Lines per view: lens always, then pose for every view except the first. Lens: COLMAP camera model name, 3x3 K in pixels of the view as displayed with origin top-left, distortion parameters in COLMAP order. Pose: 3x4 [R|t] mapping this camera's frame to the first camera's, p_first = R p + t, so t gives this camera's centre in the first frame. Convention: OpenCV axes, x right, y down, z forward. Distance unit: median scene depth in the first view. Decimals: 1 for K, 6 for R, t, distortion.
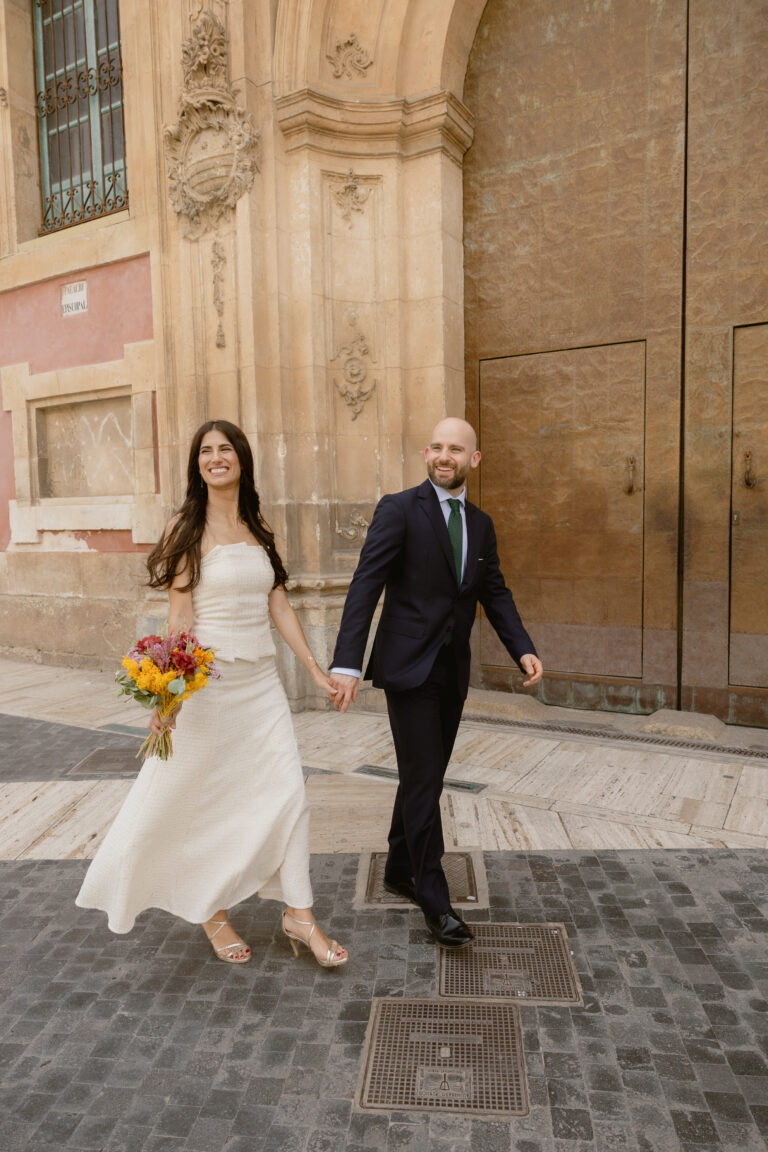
lens RADIAL K [[787.0, 0, 384.0], [0, 787.0, 576.0], [0, 0, 1]] dist [-0.000602, 0.001878]
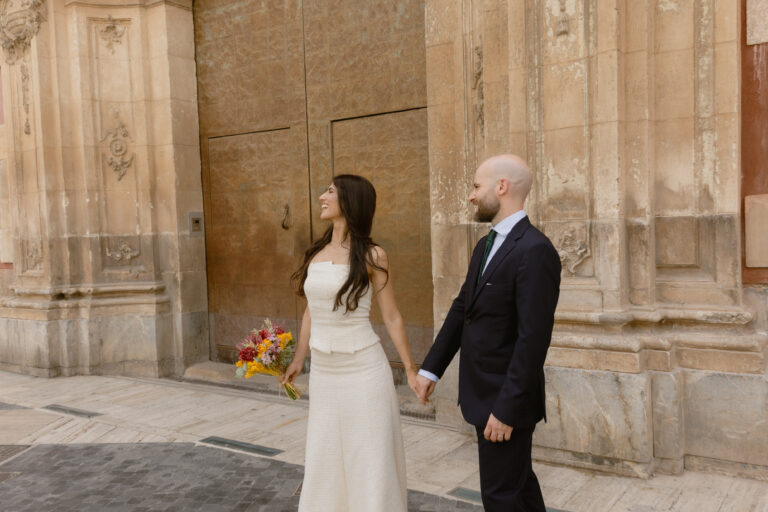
lens RADIAL K [[707.1, 0, 384.0], [0, 707.1, 256.0], [0, 0, 1]] dist [0.112703, -0.154692]
pose [[0.997236, -0.007843, -0.073886, 0.580147], [0.005477, 0.999467, -0.032169, -0.008411], [0.074099, 0.031675, 0.996748, -0.322707]]
